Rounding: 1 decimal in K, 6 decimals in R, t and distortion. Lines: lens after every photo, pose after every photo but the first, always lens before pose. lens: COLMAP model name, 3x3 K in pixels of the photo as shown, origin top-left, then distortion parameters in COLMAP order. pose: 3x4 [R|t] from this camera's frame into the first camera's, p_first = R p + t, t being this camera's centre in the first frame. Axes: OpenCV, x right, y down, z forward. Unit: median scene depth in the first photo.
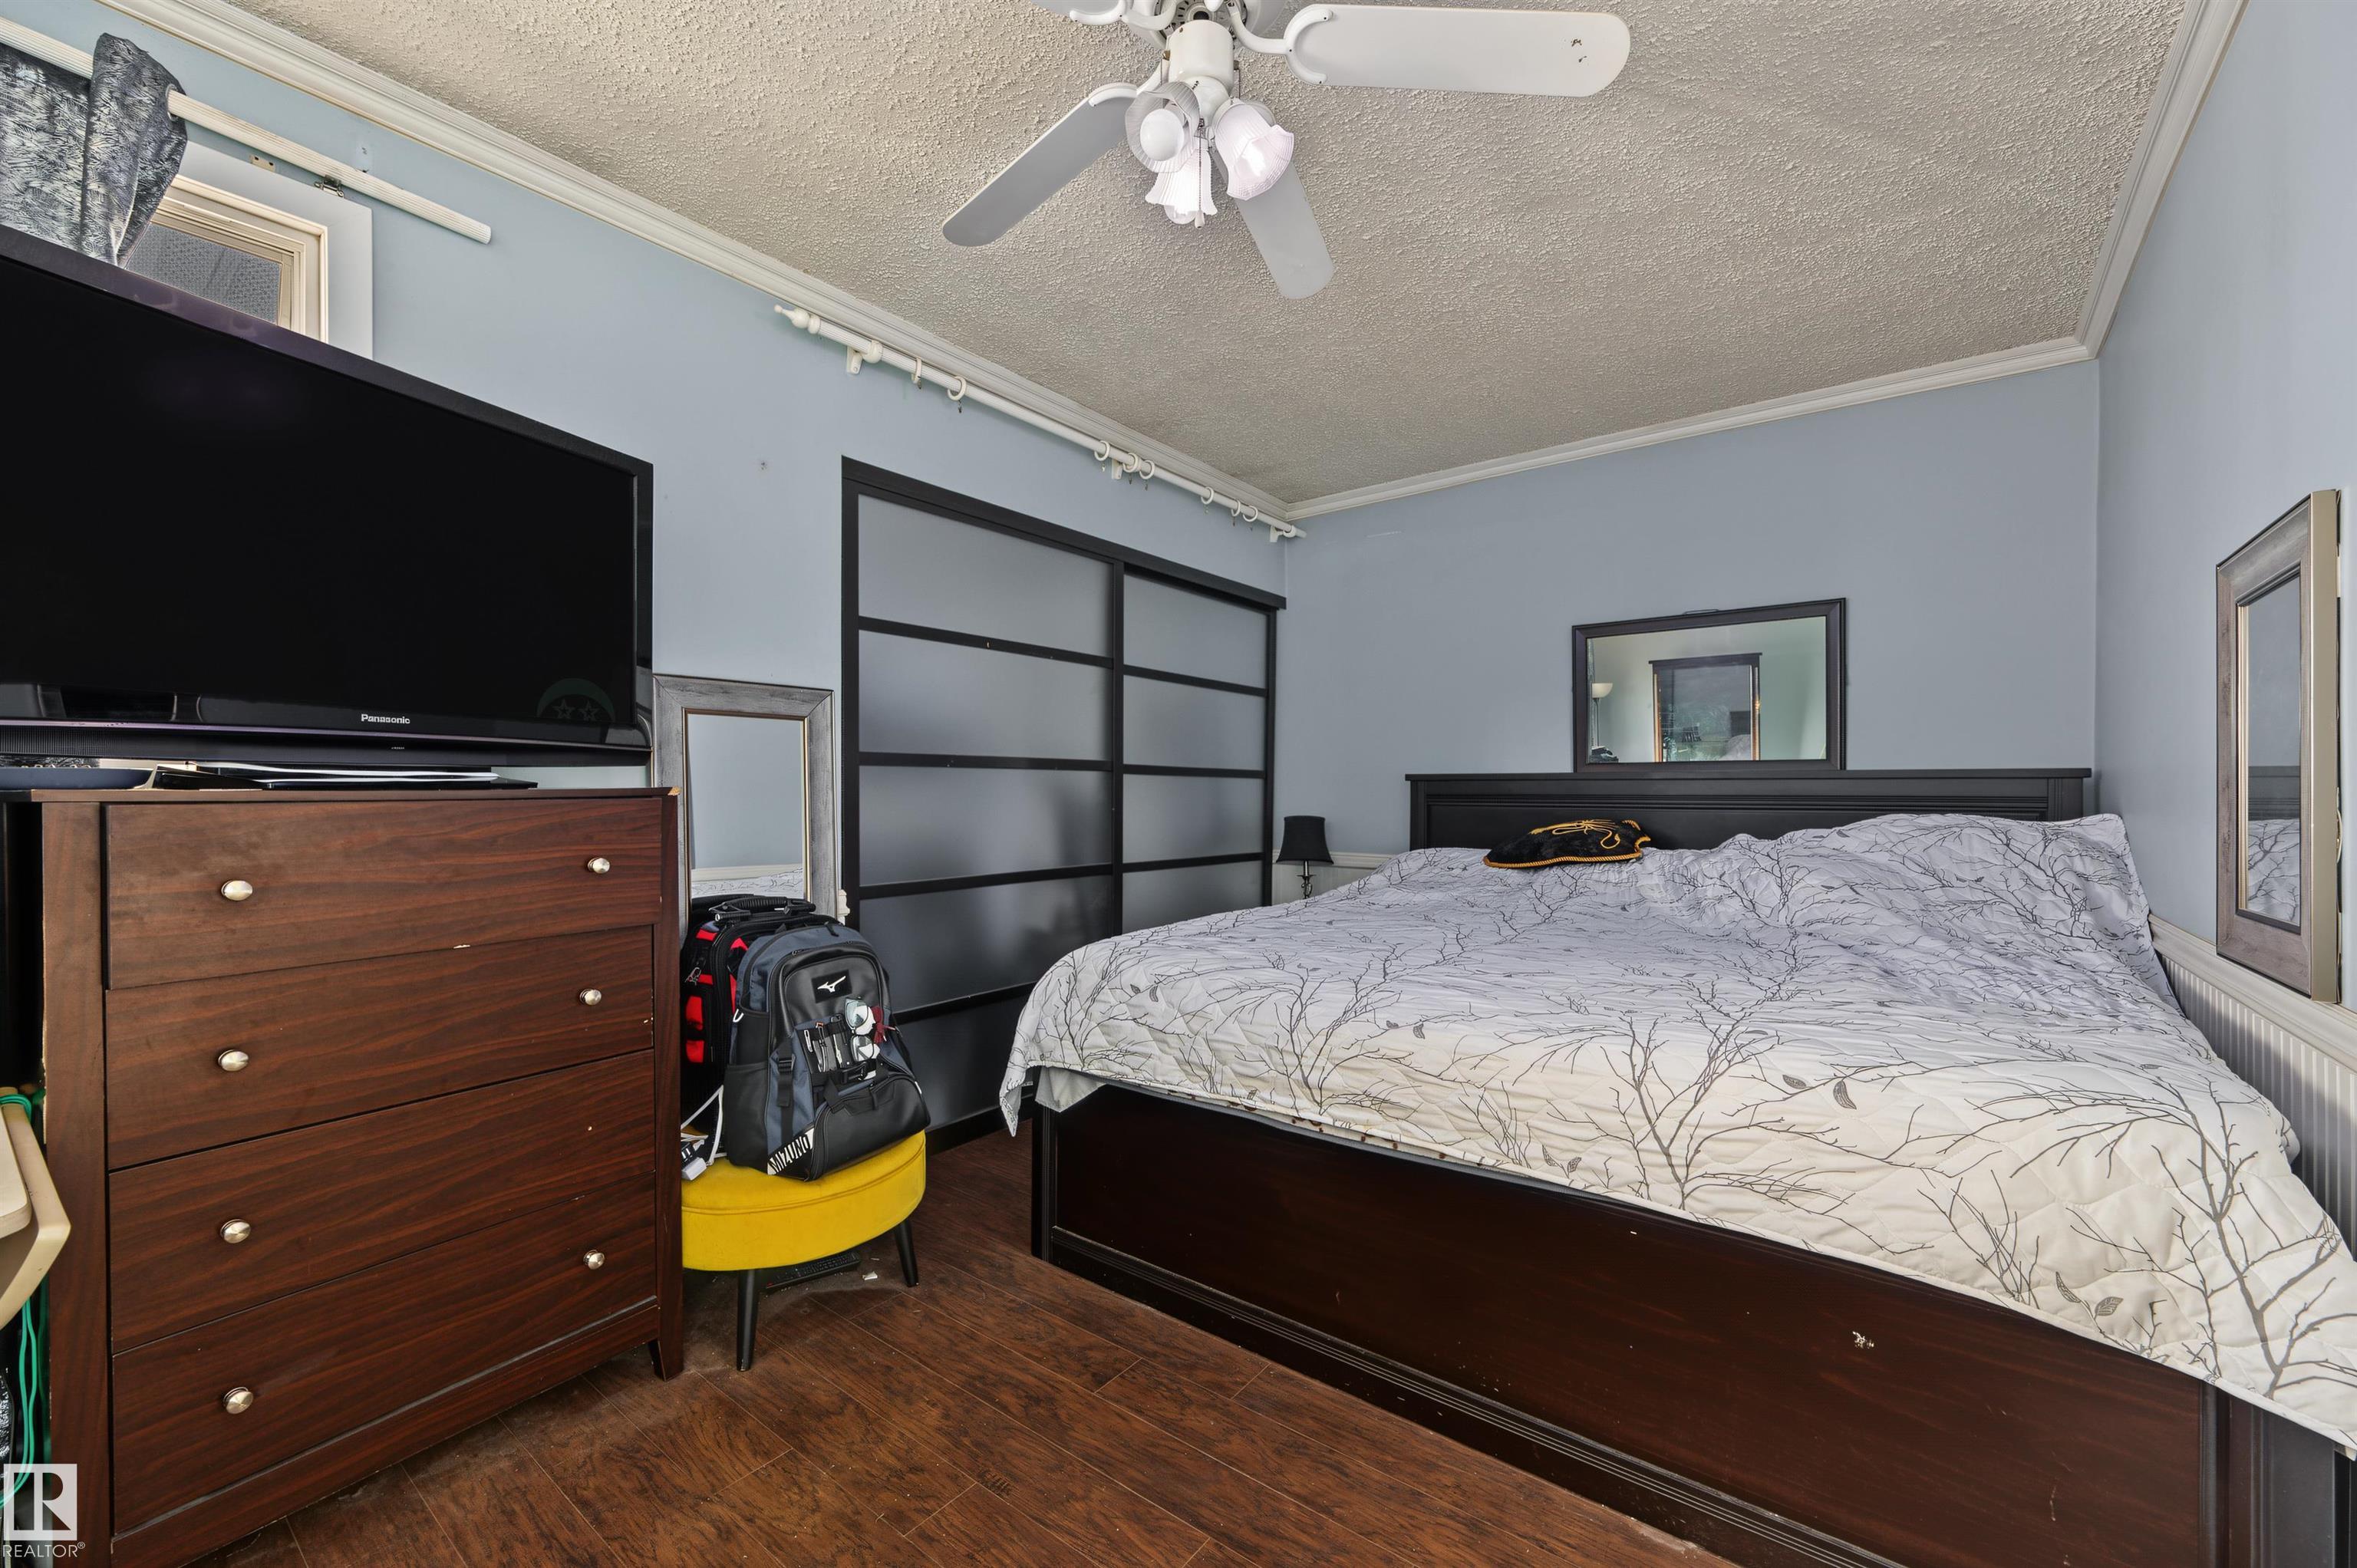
lens RADIAL K [[931.6, 0, 1197.3], [0, 931.6, 789.0], [0, 0, 1]] dist [0.000052, 0.000198]
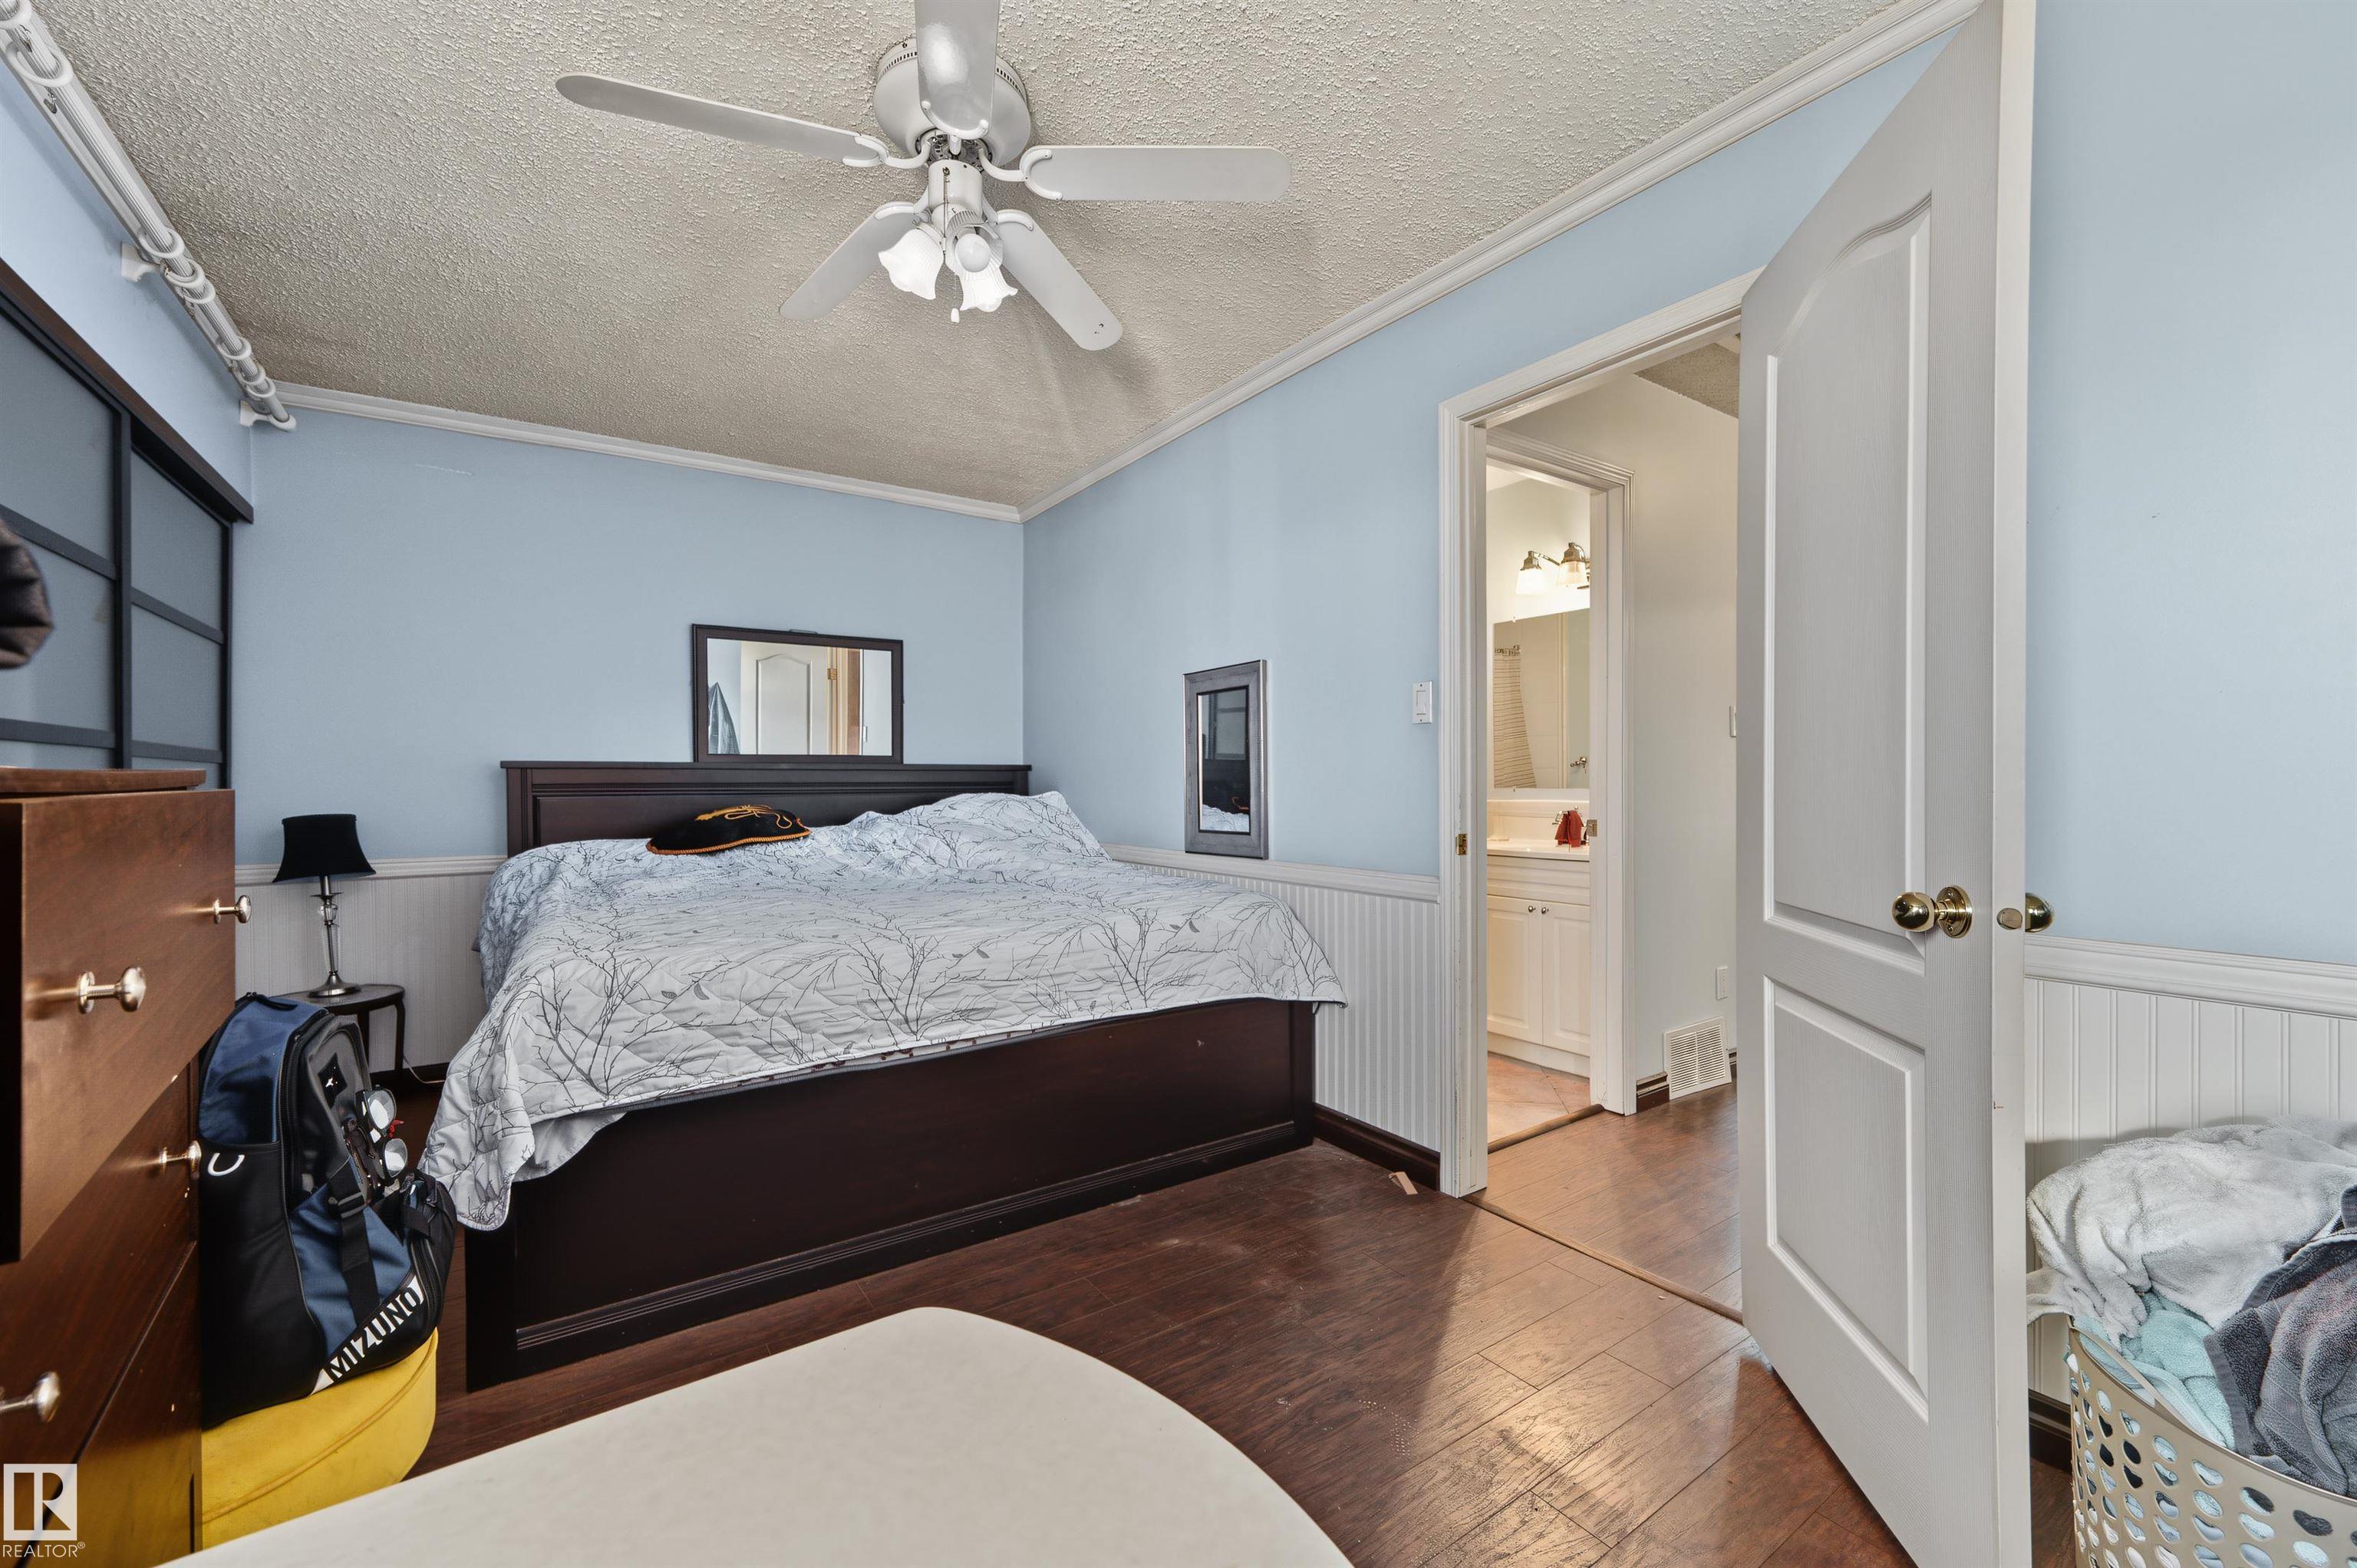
lens RADIAL K [[955.3, 0, 1178.5], [0, 955.3, 784.0], [0, 0, 1]] dist [-0.002039, -0.000329]
pose [[0.322676, -0.006489, 0.946487, -0.803670], [0.001838, 0.999979, 0.006229, 0.002566], [-0.946508, -0.000270, 0.322681, 0.225385]]
